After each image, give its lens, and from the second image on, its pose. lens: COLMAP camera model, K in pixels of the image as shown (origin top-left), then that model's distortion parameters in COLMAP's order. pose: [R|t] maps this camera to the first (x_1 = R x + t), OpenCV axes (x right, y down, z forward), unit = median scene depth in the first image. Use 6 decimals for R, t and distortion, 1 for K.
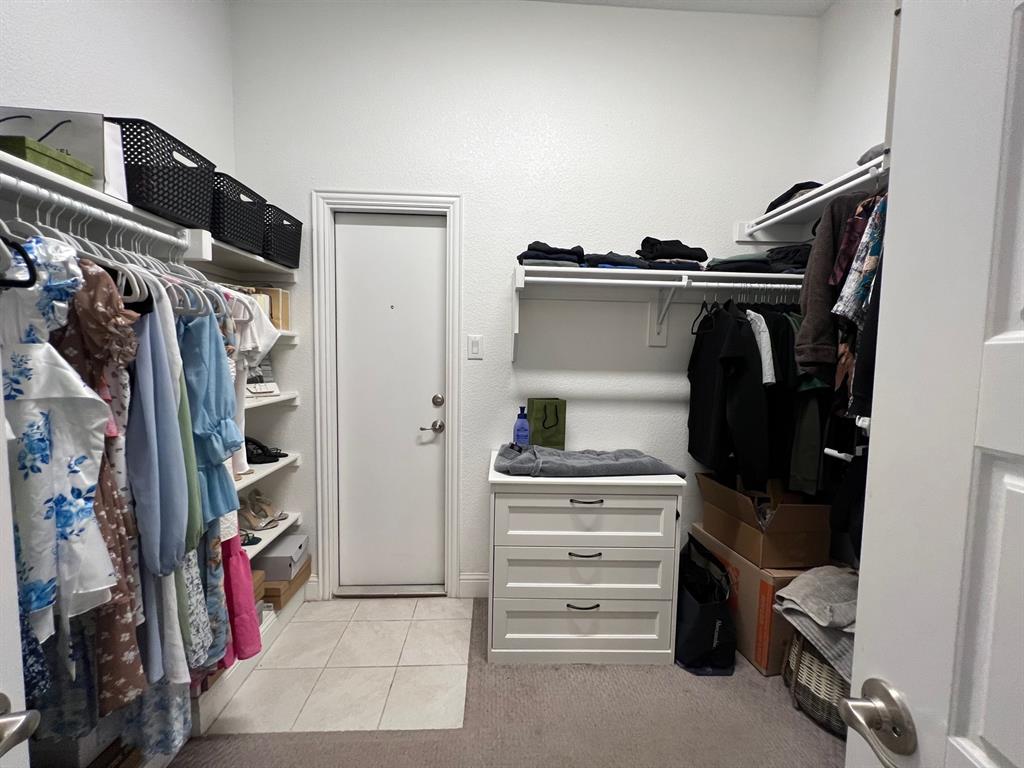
lens RADIAL K [[411.4, 0, 512.1], [0, 411.4, 384.7], [0, 0, 1]] dist [-0.004362, 0.001244]
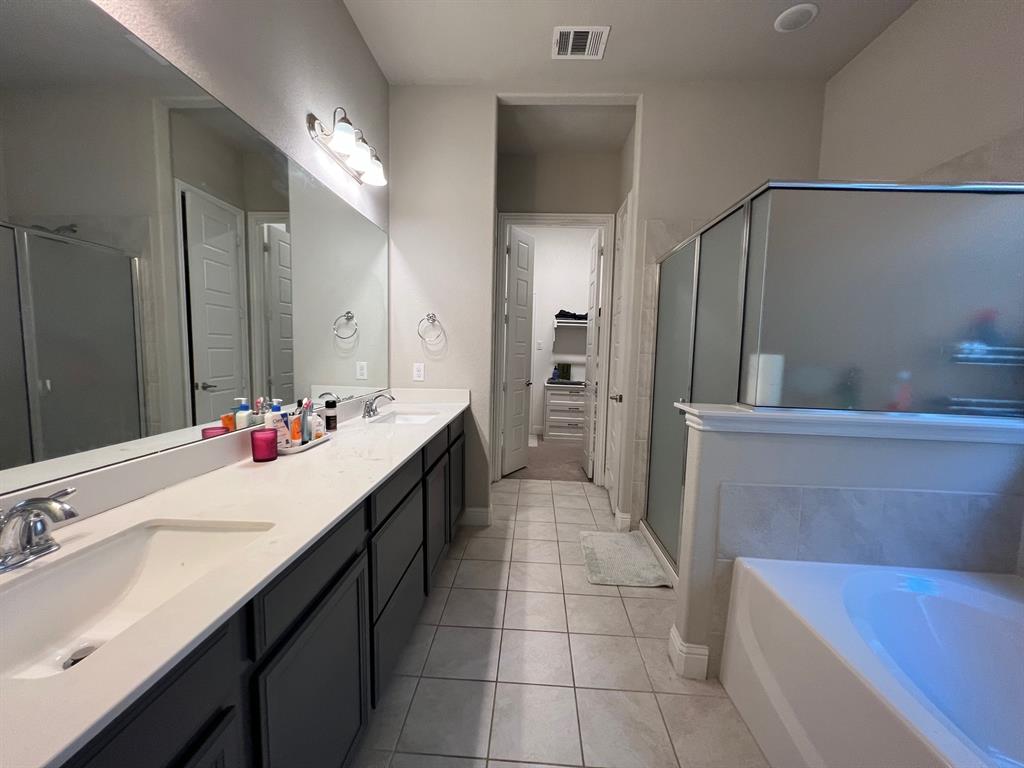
lens RADIAL K [[411.4, 0, 511.9], [0, 411.4, 386.1], [0, 0, 1]] dist [-0.004362, 0.001244]
pose [[0.996118, 0.021754, -0.085303, -0.035663], [-0.019879, 0.999543, 0.022774, 0.147162], [0.085760, -0.020989, 0.996095, -2.110302]]
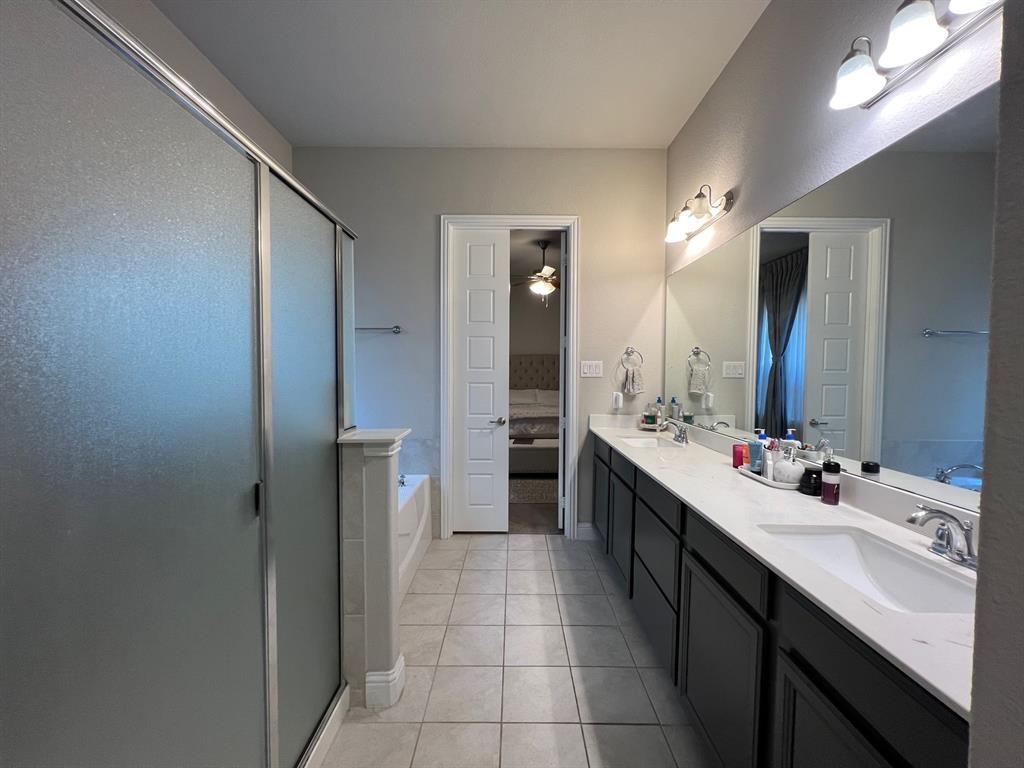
lens RADIAL K [[411.4, 0, 511.6], [0, 411.4, 385.8], [0, 0, 1]] dist [-0.004362, 0.001244]
pose [[-0.999358, -0.015205, 0.032437, 0.069971], [-0.011568, 0.993920, 0.109495, -0.396366], [-0.033905, 0.109050, -0.993458, 4.388587]]
